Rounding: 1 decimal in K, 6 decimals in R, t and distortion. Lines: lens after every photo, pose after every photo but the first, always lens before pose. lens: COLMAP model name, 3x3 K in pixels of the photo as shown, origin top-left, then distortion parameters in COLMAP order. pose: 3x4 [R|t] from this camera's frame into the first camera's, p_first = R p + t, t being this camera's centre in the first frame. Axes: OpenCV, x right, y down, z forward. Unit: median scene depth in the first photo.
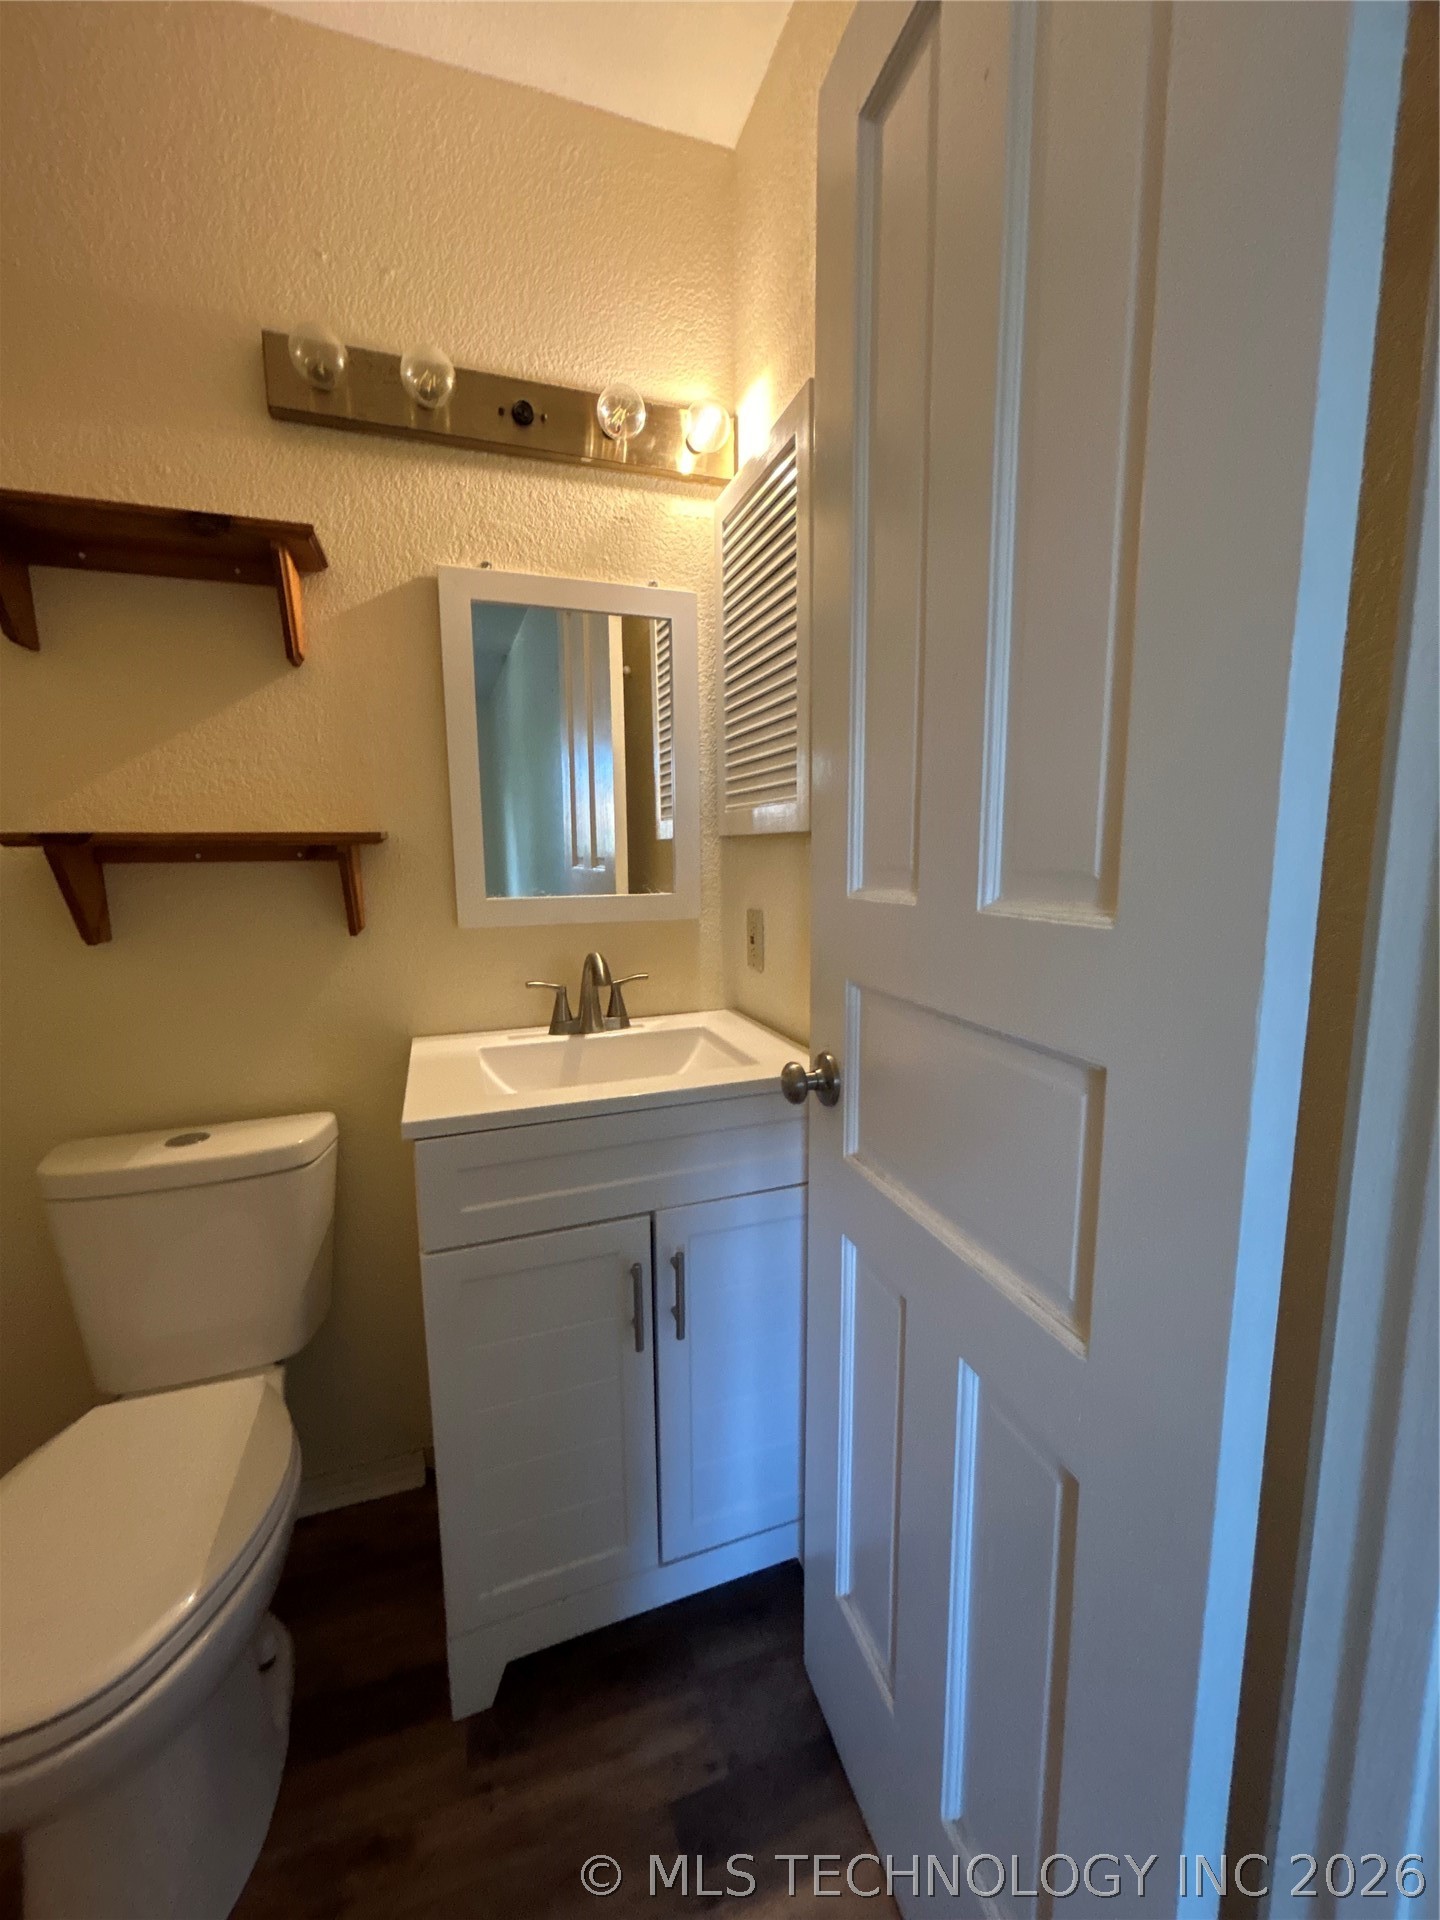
lens RADIAL K [[780.3, 0, 746.9], [0, 780.3, 955.0], [0, 0, 1]] dist [-0.003376, -0.000286]
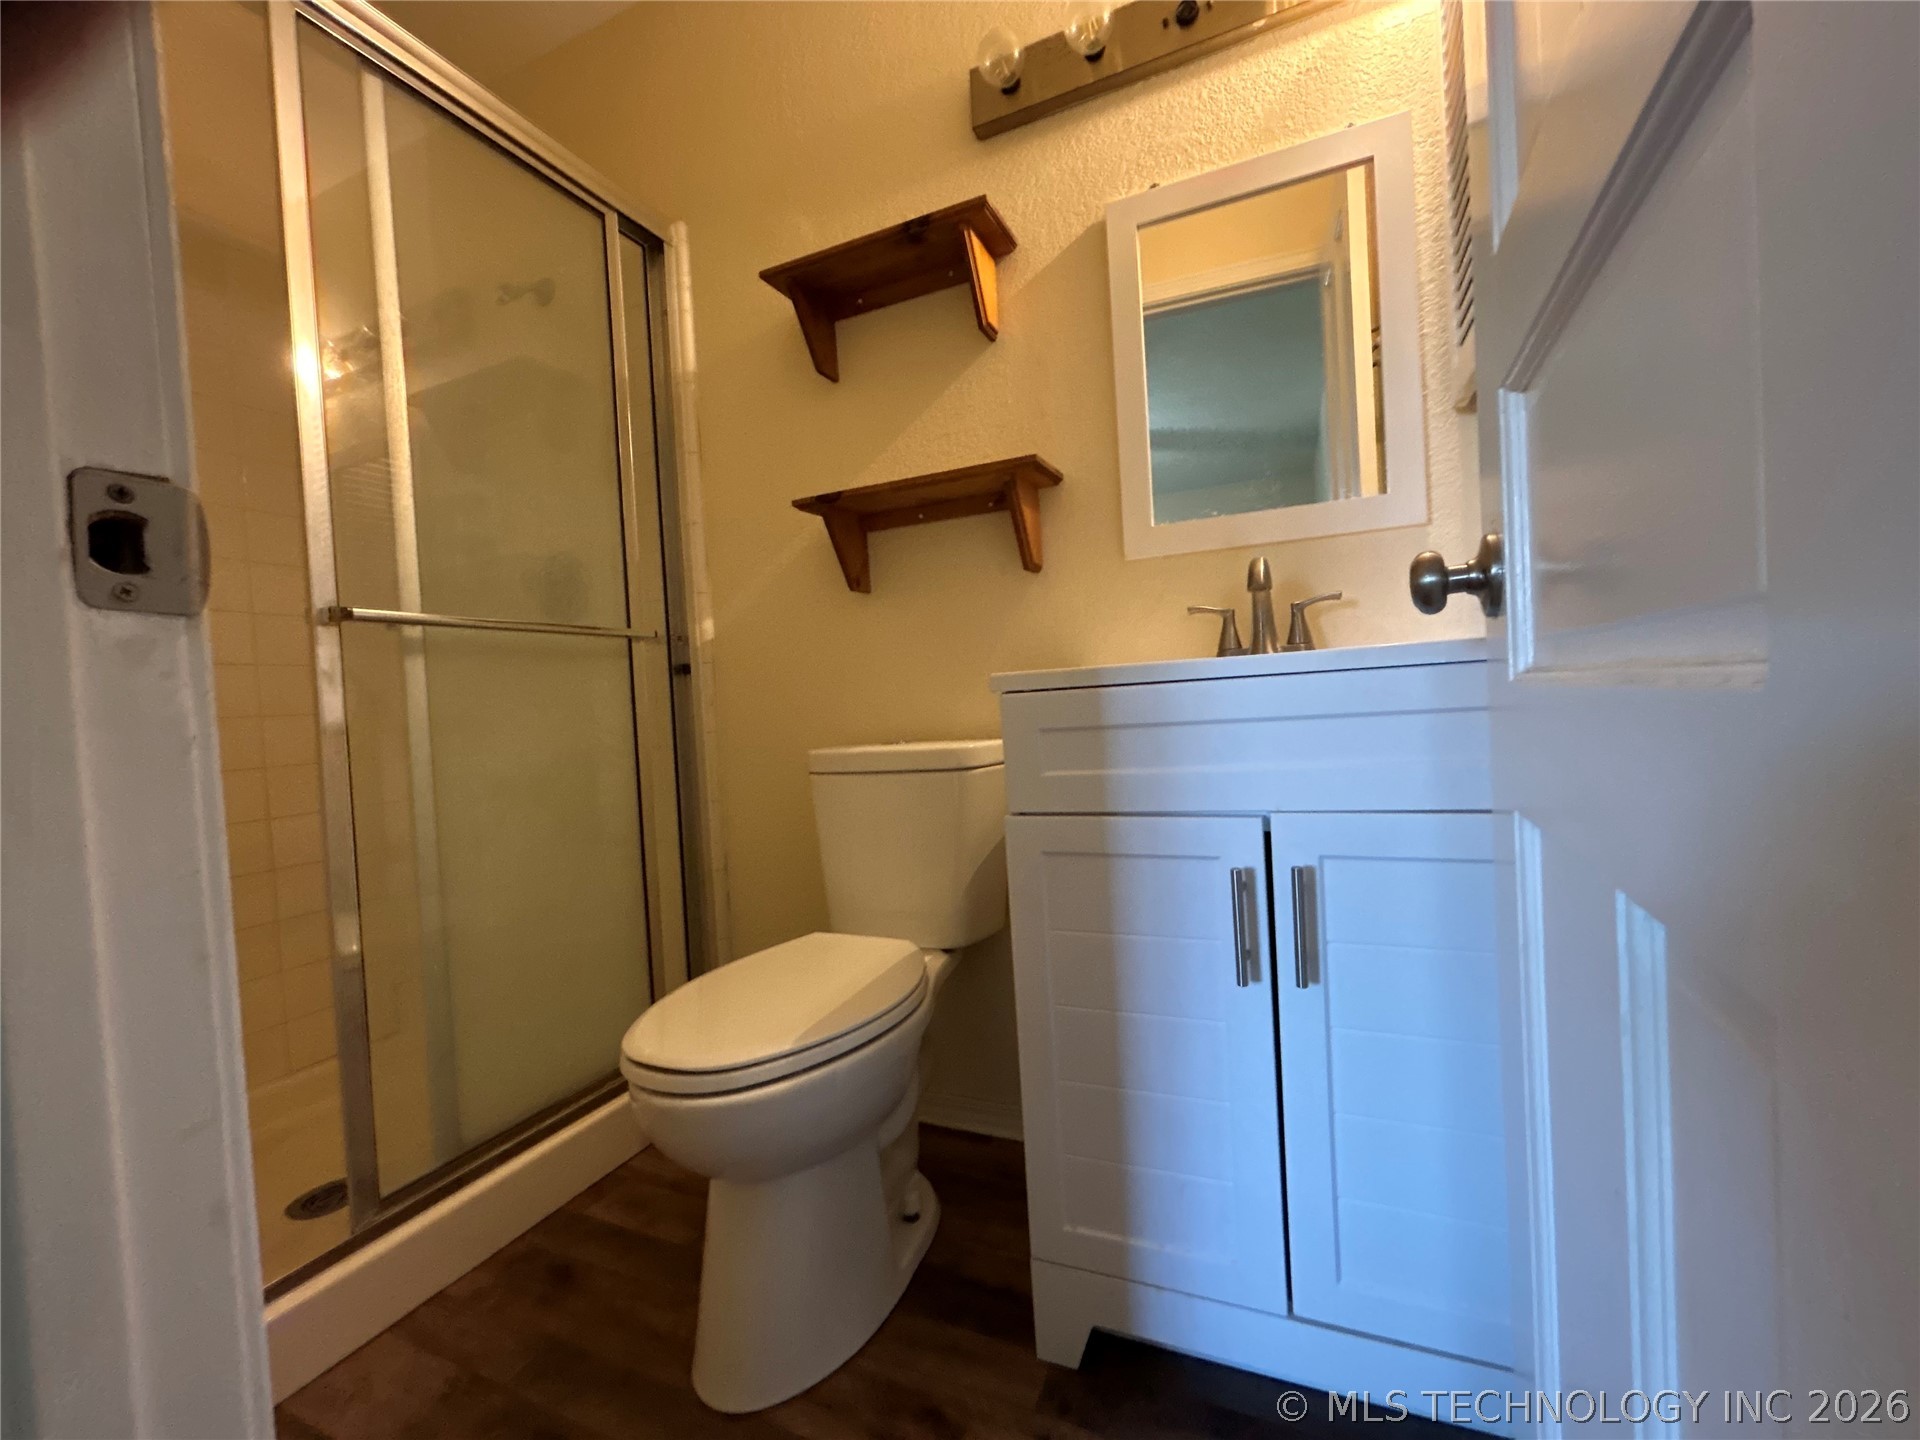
lens RADIAL K [[791.3, 0, 960.0], [0, 791.3, 720.0], [0, 0, 1]] dist [-0.003532, 0.003654]
pose [[0.707072, -0.021667, -0.706809, 0.202967], [-0.041276, 0.996562, -0.071841, 0.279095], [0.705935, 0.079971, 0.703747, 0.205137]]
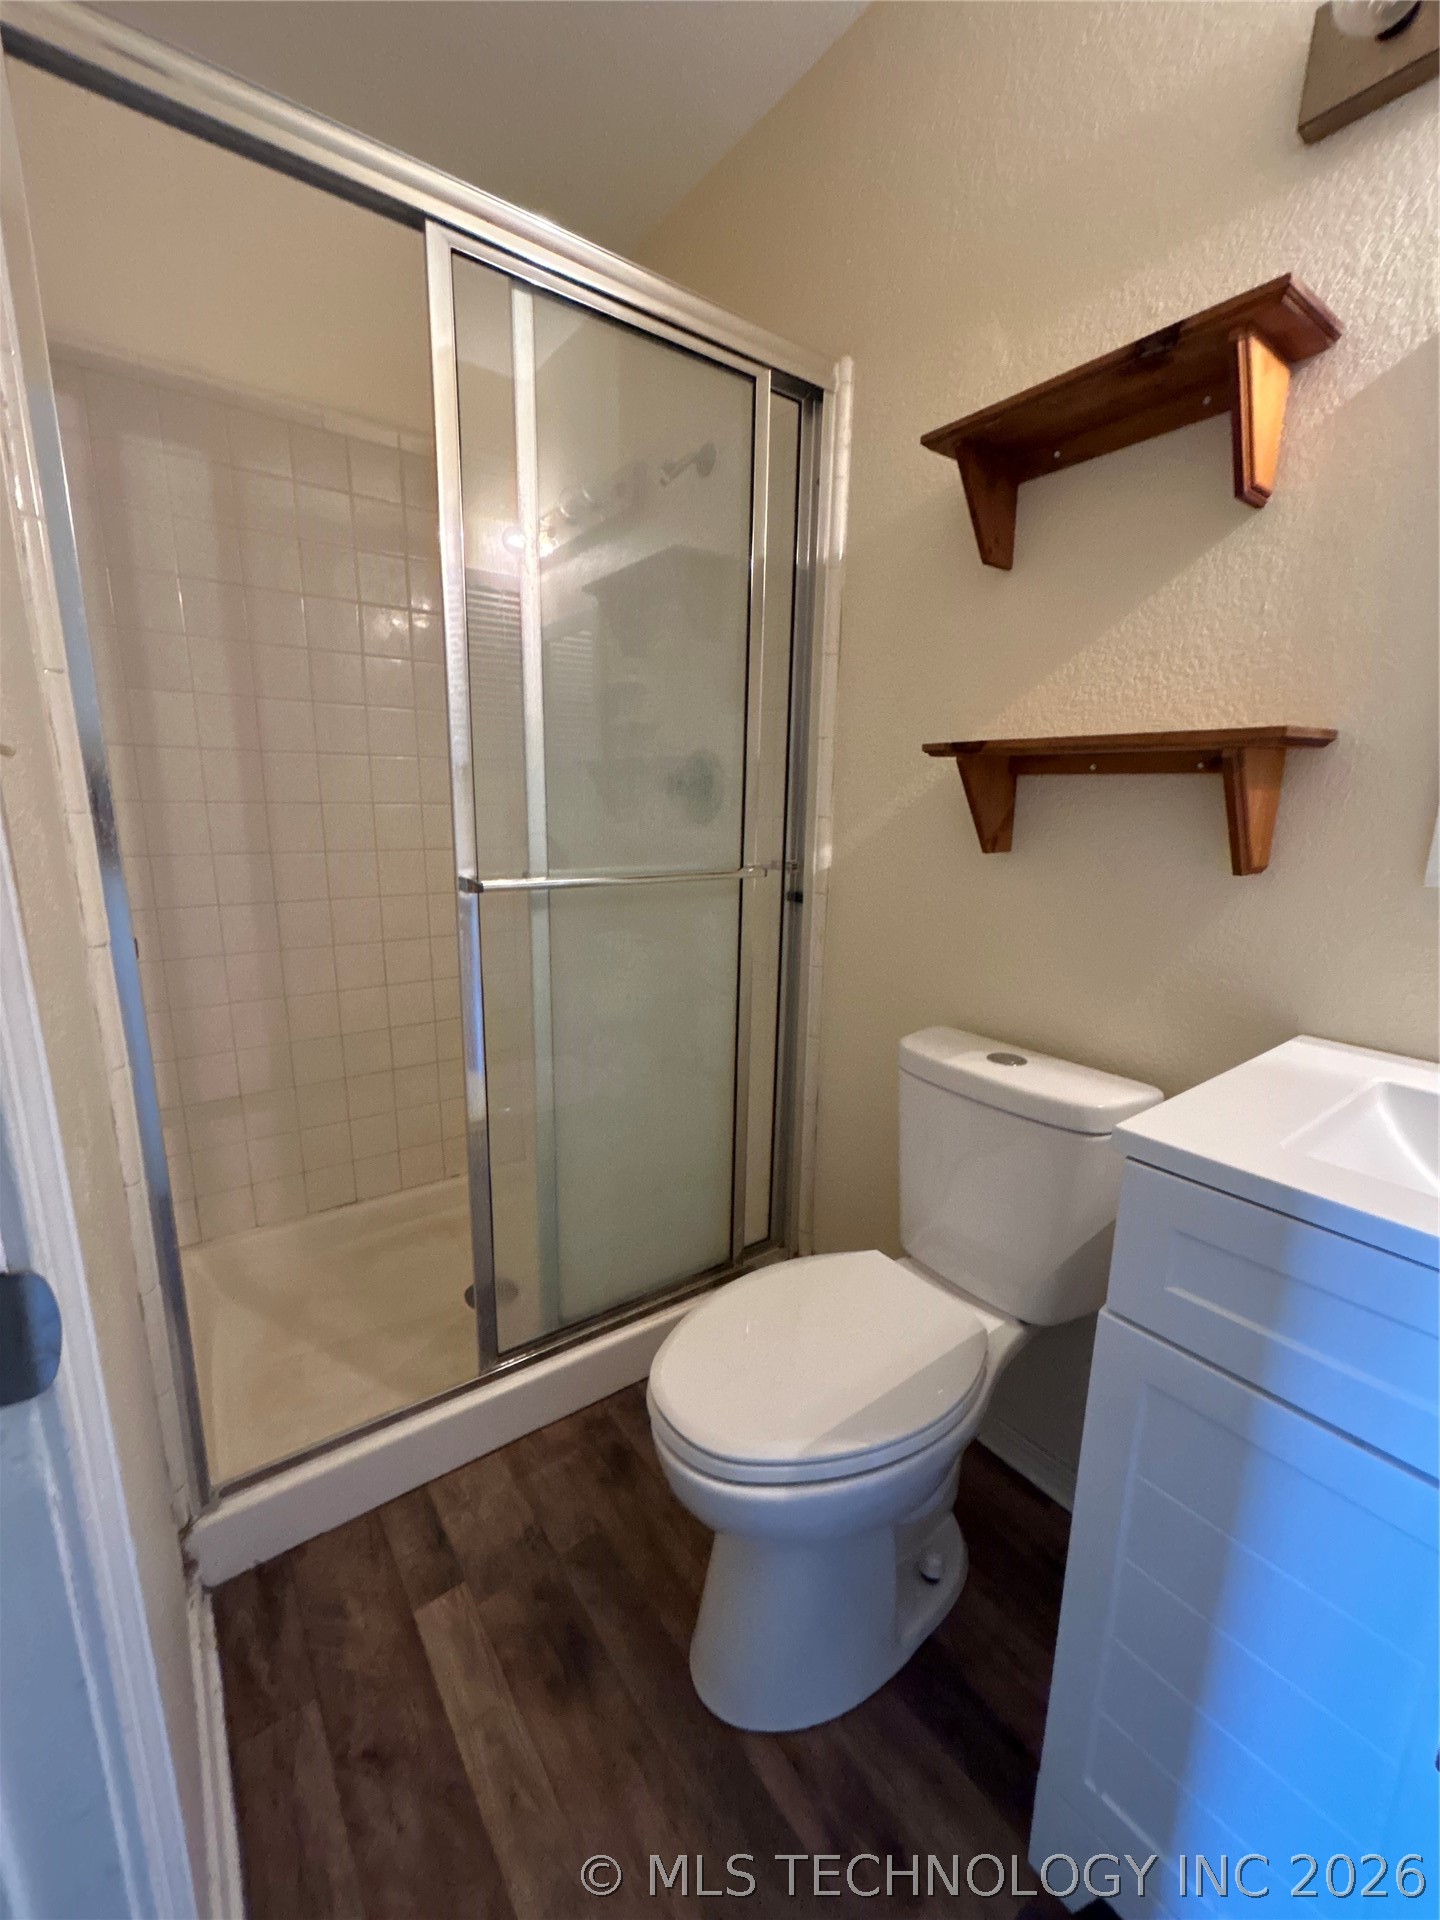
lens RADIAL K [[779.1, 0, 720.0], [0, 779.1, 960.0], [0, 0, 1]] dist [-0.000764, 0.000321]
pose [[0.269540, 0.212214, -0.939316, 0.079048], [-0.148597, 0.972899, 0.177160, -0.004991], [0.951455, 0.091828, 0.293769, 0.345157]]
